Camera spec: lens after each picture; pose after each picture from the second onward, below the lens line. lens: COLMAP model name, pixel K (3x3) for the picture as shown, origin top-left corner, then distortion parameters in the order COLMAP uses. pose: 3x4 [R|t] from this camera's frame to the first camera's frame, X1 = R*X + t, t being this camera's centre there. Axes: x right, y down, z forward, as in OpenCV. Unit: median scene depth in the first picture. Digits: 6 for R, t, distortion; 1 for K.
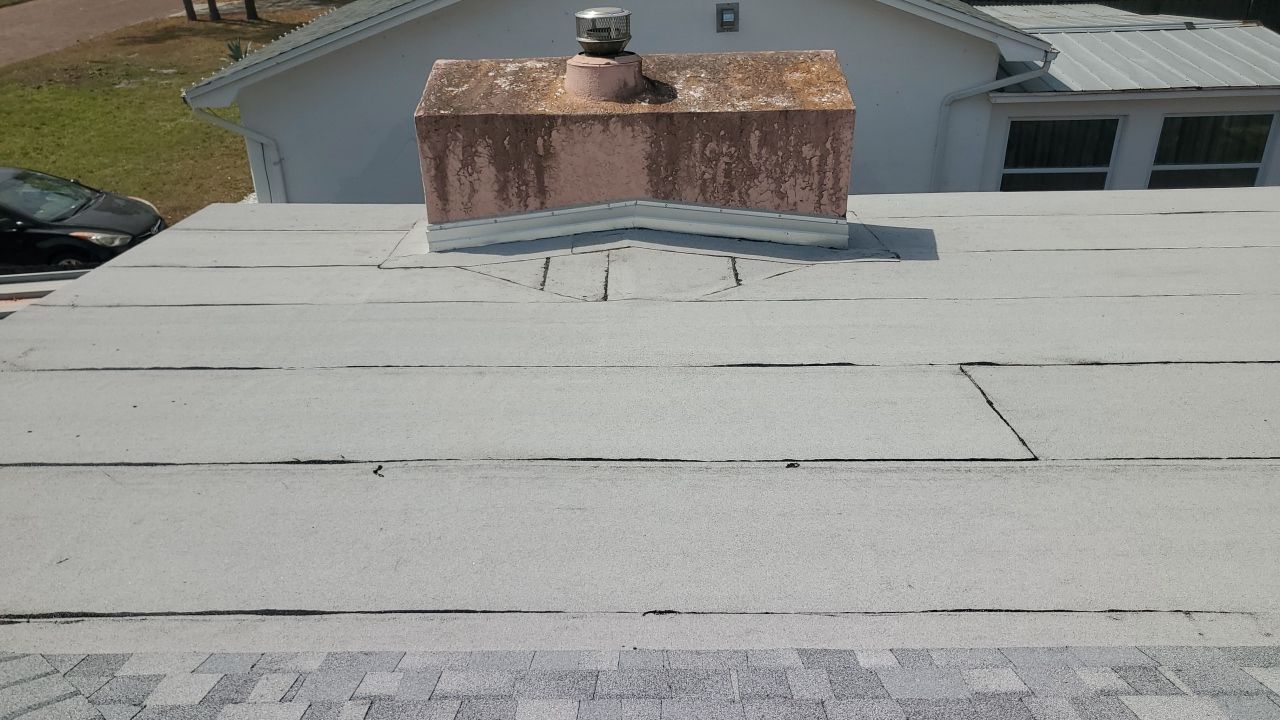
lens RADIAL K [[983.5, 0, 598.0], [0, 983.5, 386.7], [0, 0, 1]] dist [0.032051, -0.020170]
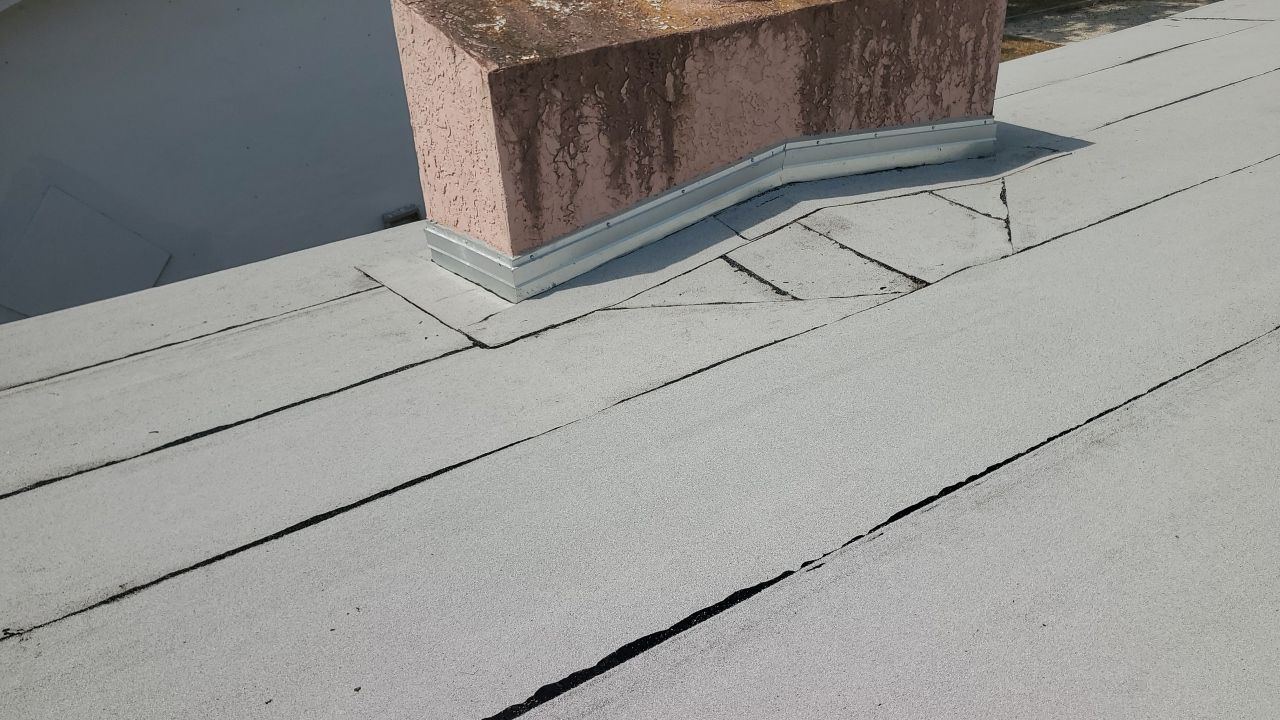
lens RADIAL K [[983.5, 0, 642.7], [0, 983.5, 365.2], [0, 0, 1]] dist [0.032051, -0.020170]
pose [[0.824735, -0.303007, 0.477493, -0.420375], [0.305009, 0.949343, 0.075614, -0.128242], [-0.476216, 0.083278, 0.875376, 0.470943]]
